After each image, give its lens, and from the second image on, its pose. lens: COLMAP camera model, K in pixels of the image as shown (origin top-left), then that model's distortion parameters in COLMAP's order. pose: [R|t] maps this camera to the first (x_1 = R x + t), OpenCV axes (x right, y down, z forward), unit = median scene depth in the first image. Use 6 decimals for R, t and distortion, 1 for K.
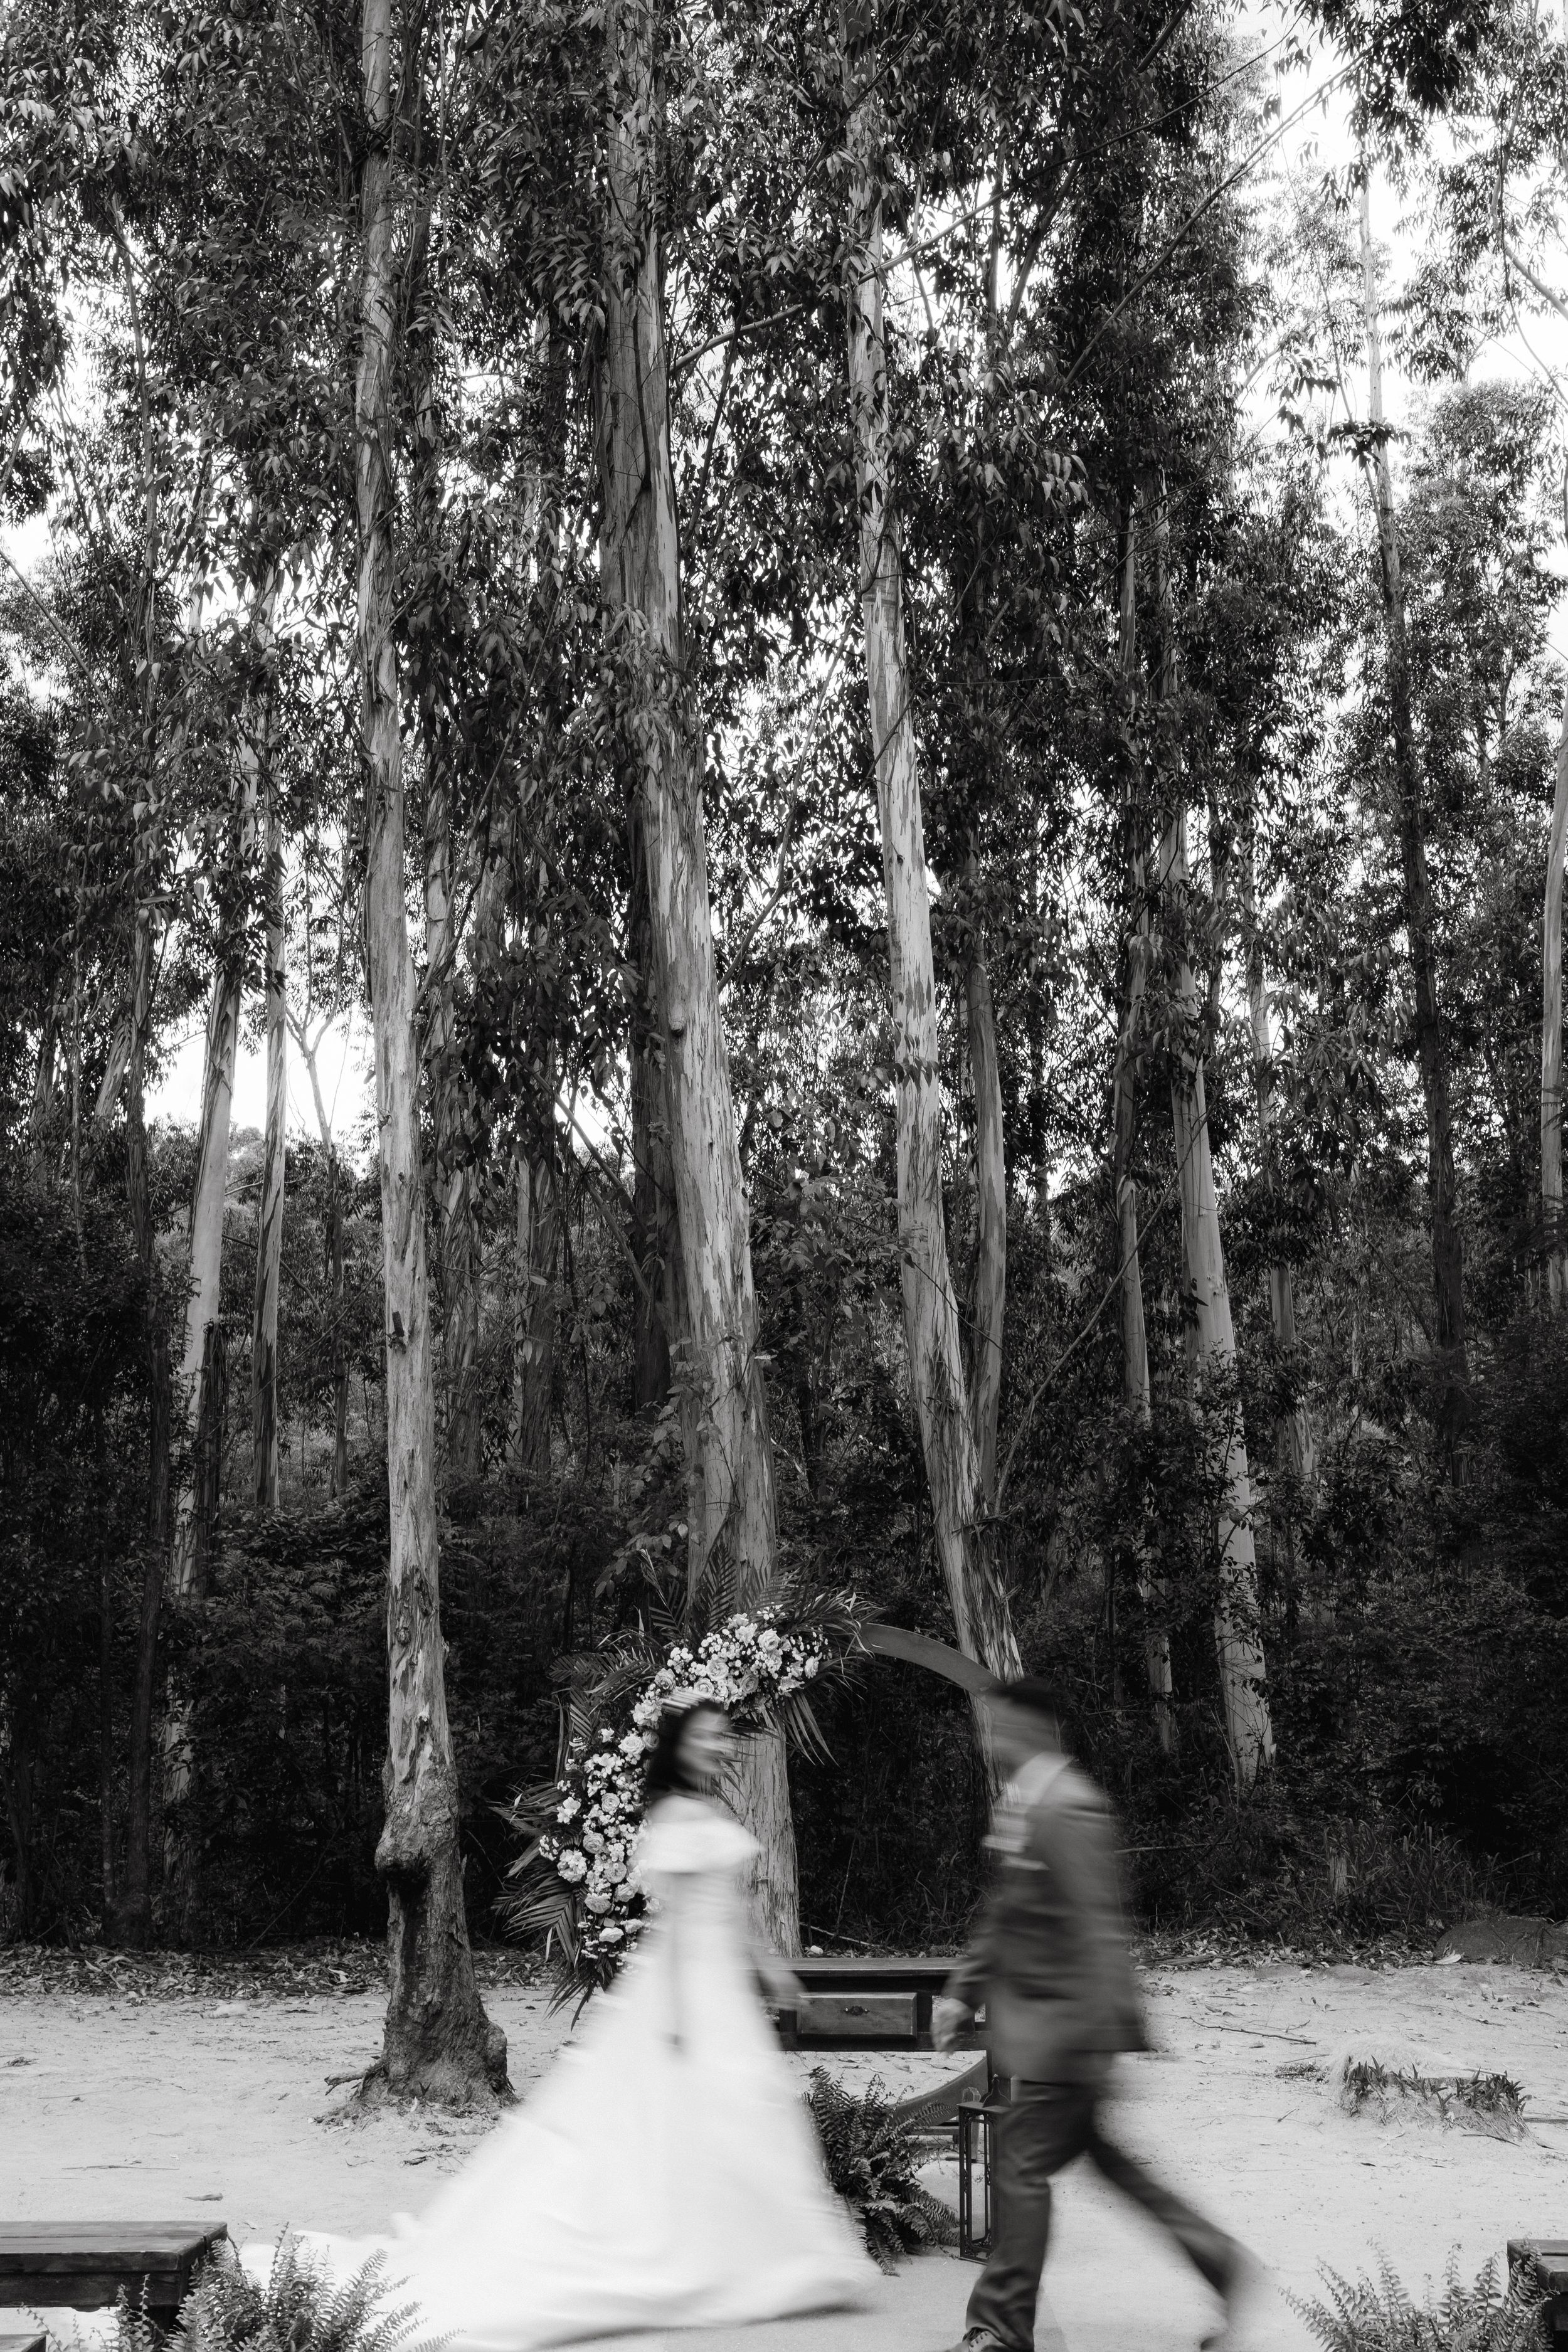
lens RADIAL K [[2329.3, 0, 767.1], [0, 2329.3, 1176.3], [0, 0, 1]] dist [0.004010, 0.000000]
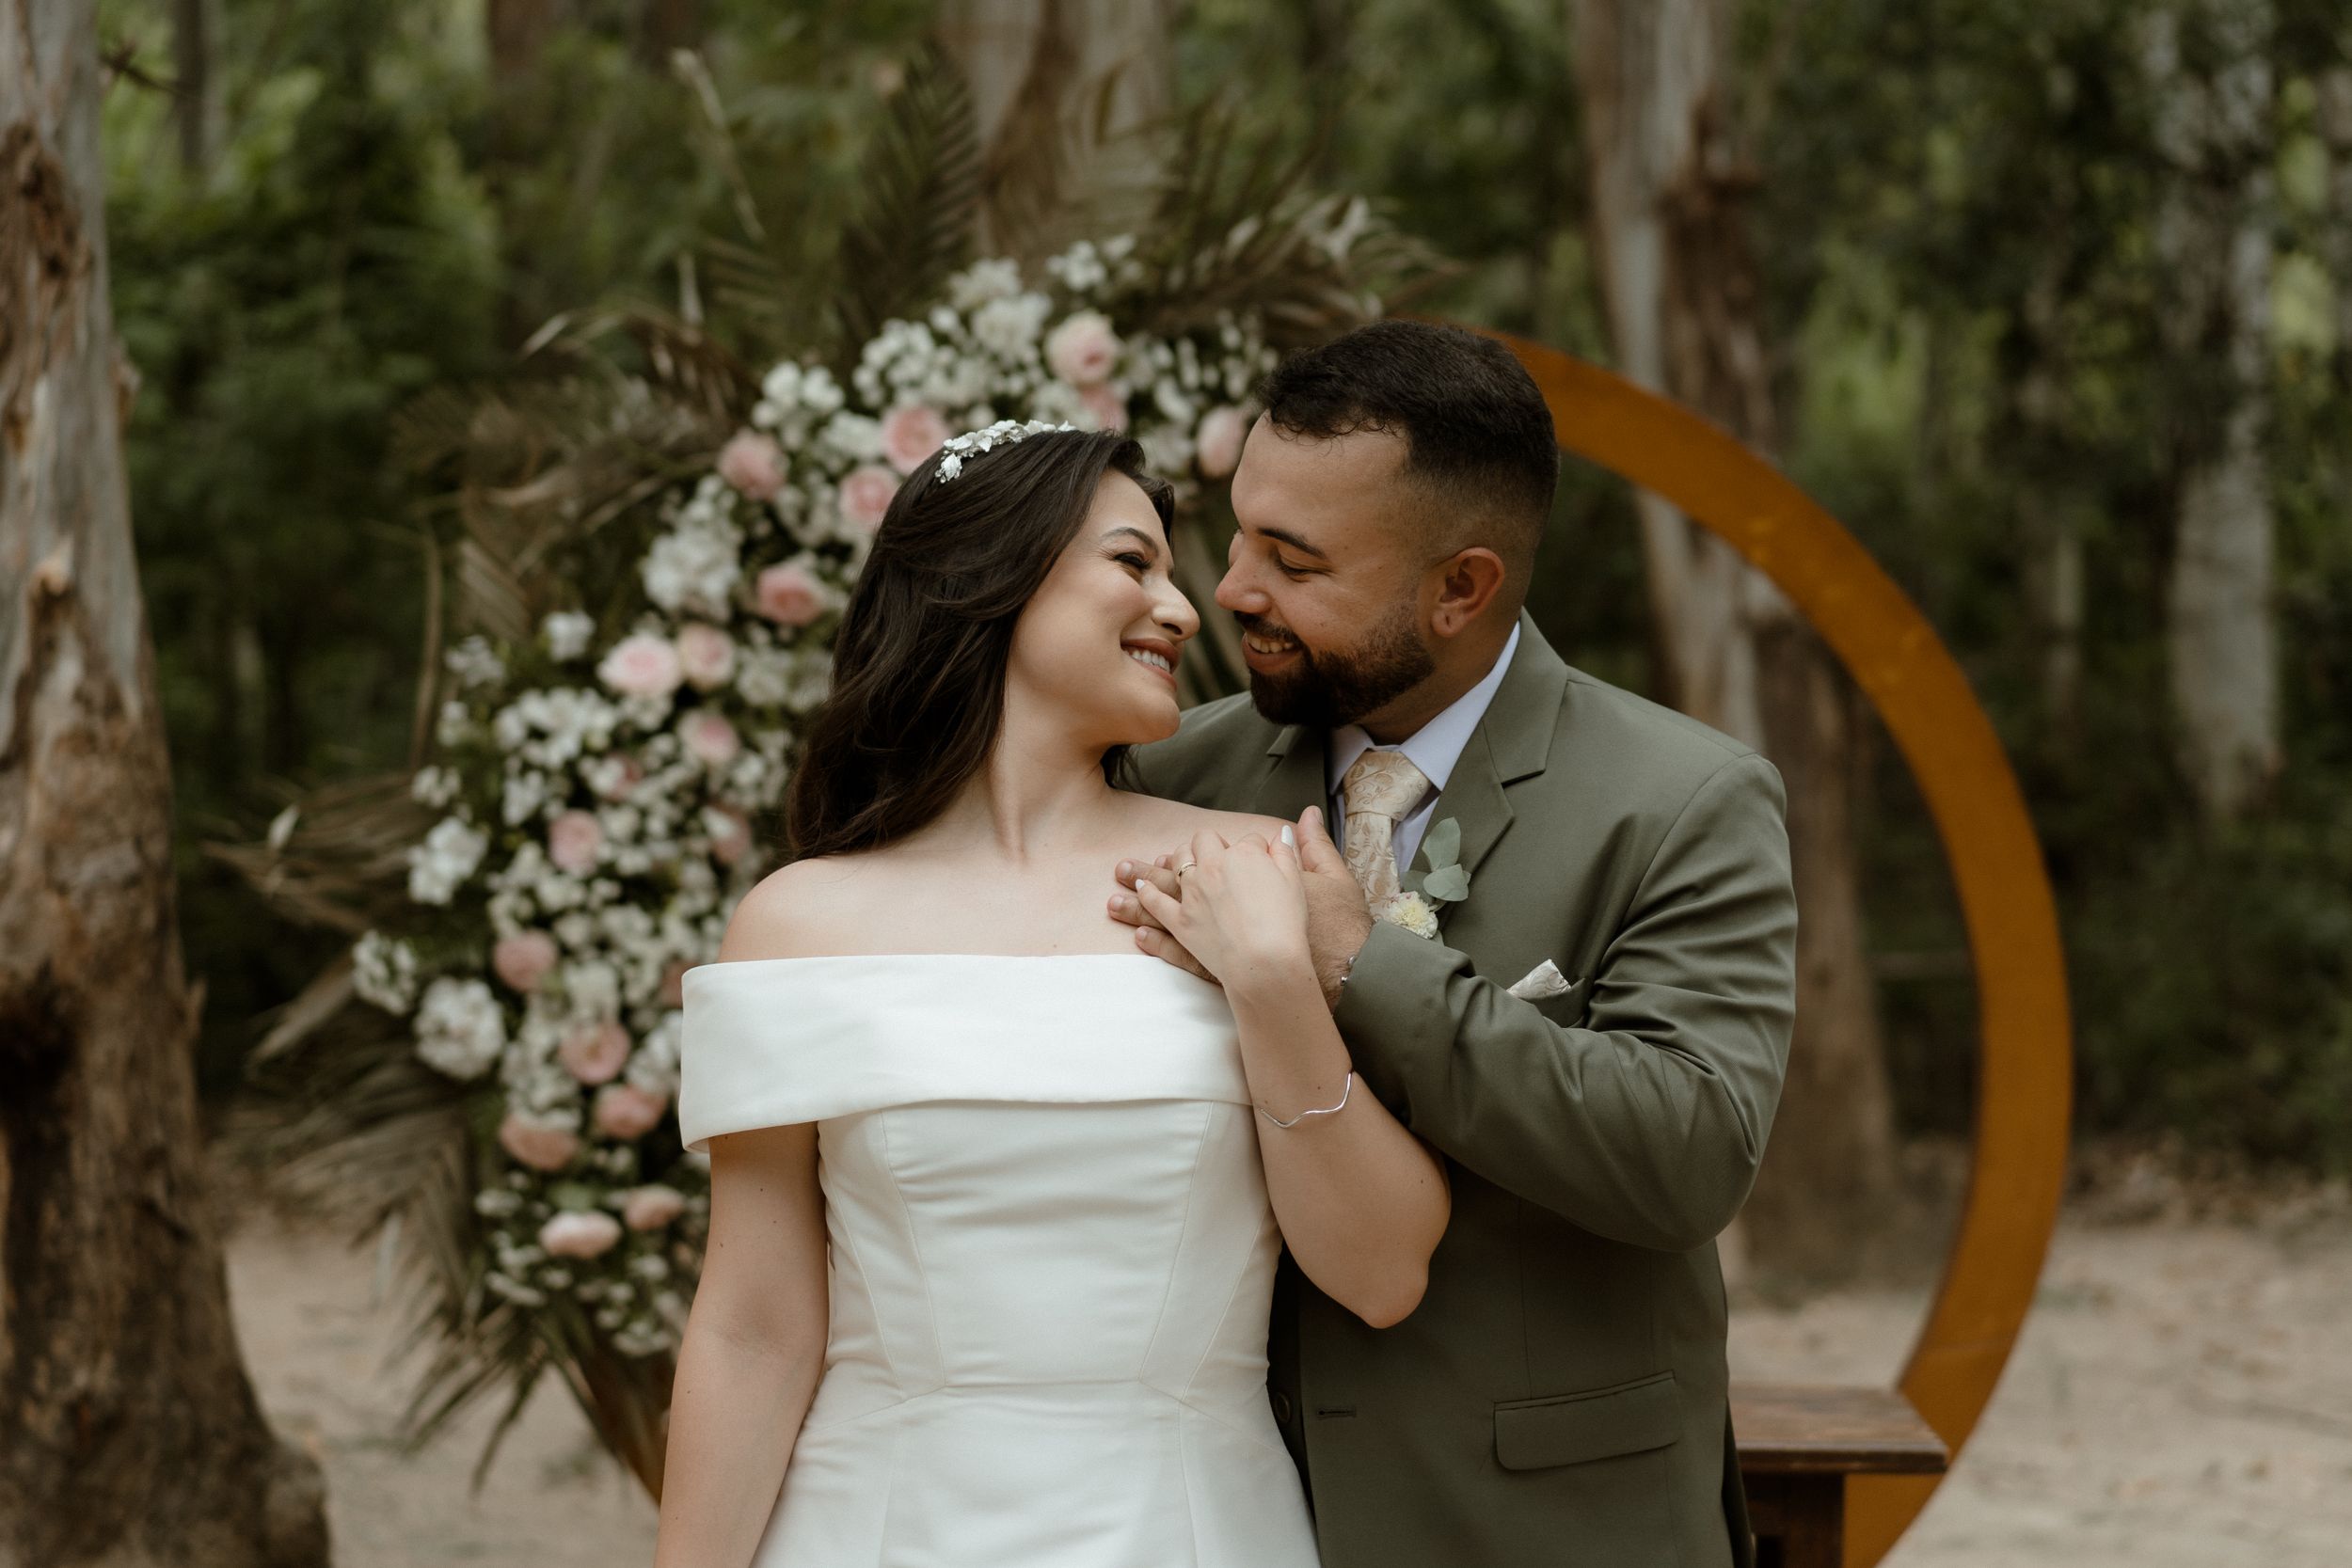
lens RADIAL K [[3725.6, 0, 1176.1], [0, 3725.6, 787.3], [0, 0, 1]] dist [0.036705, 0.000000]
pose [[0.999390, 0.024454, -0.024947, 0.027212], [-0.017509, 0.968598, 0.248015, 0.133597], [0.030228, -0.247427, 0.968435, 0.510095]]
